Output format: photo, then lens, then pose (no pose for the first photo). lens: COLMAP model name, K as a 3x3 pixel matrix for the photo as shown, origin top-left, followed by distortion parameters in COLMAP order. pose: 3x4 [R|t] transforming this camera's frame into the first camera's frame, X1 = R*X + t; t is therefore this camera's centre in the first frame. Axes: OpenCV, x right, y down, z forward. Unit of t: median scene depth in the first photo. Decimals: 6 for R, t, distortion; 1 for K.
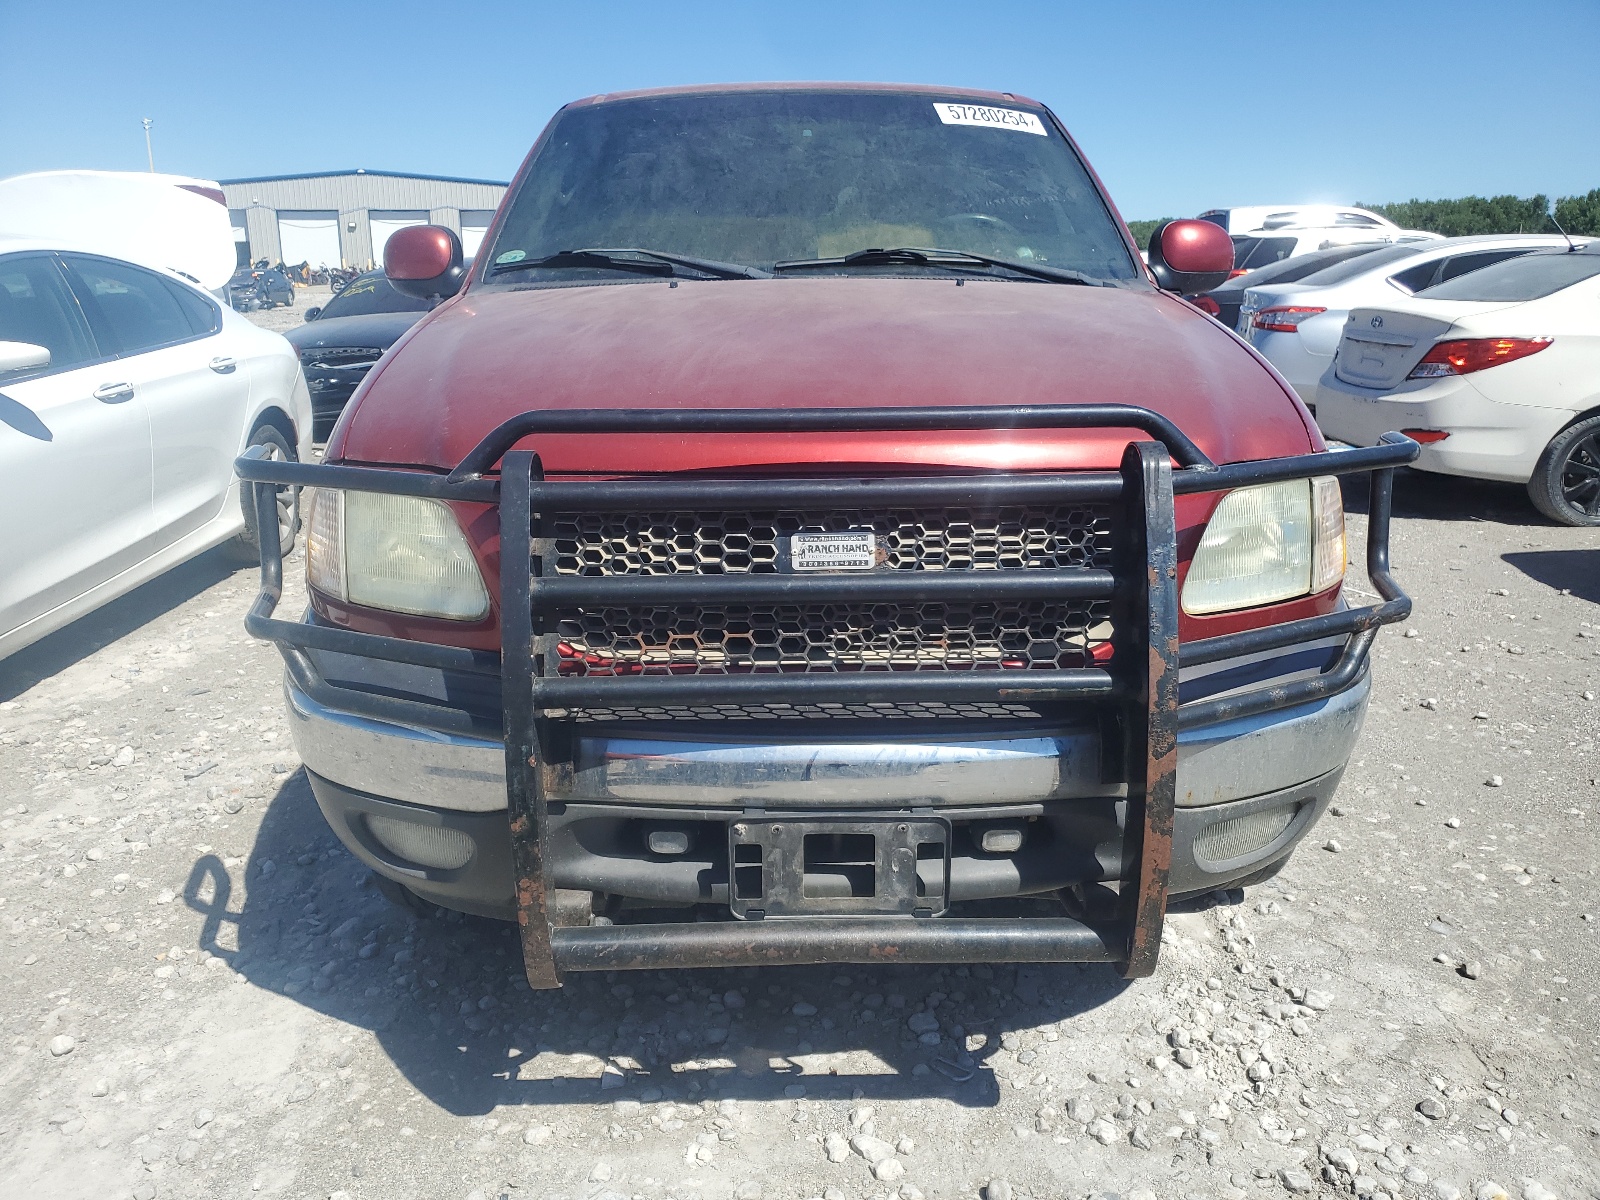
lens RADIAL K [[1241.0, 0, 797.8], [0, 1241.0, 606.3], [0, 0, 1]] dist [-0.015568, 0.045018]
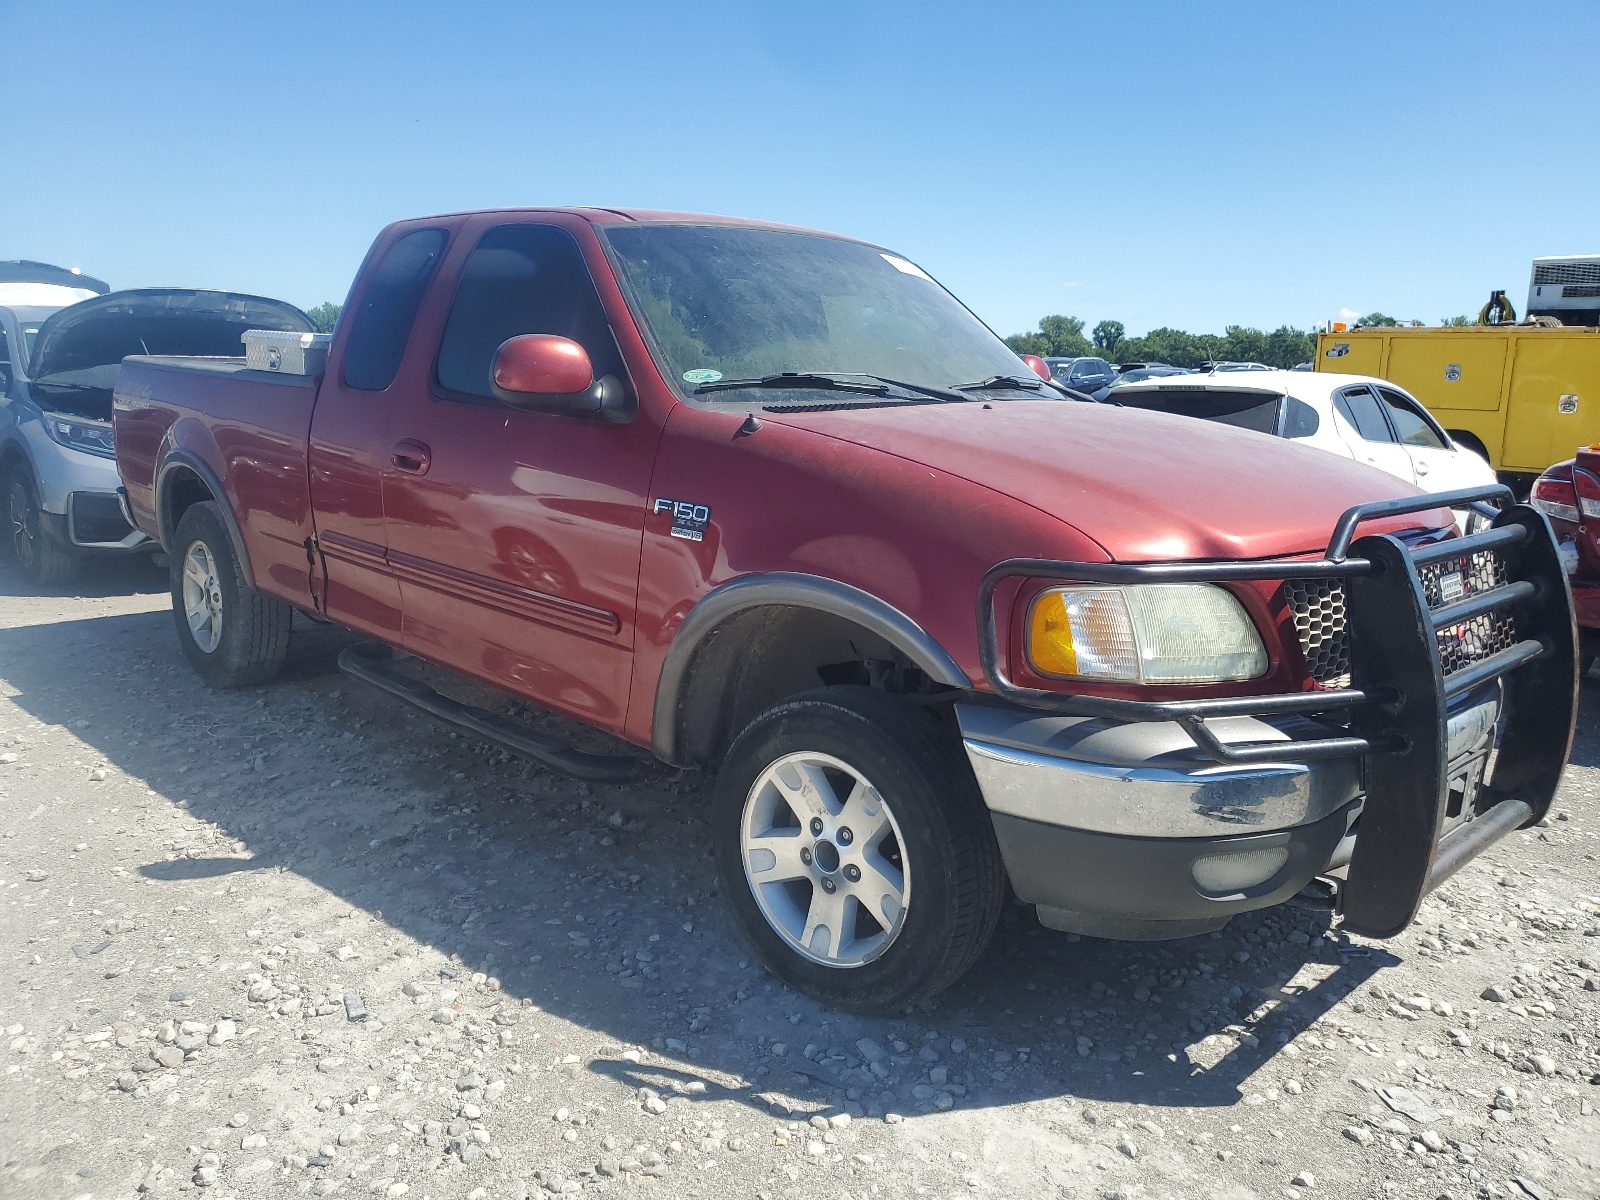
lens RADIAL K [[1241.0, 0, 796.7], [0, 1241.0, 596.8], [0, 0, 1]] dist [-0.015568, 0.045018]
pose [[0.723765, -0.104080, 0.682152, -1.246887], [0.155052, 0.987810, -0.013794, -0.110829], [-0.672401, 0.115752, 0.731080, 0.330191]]
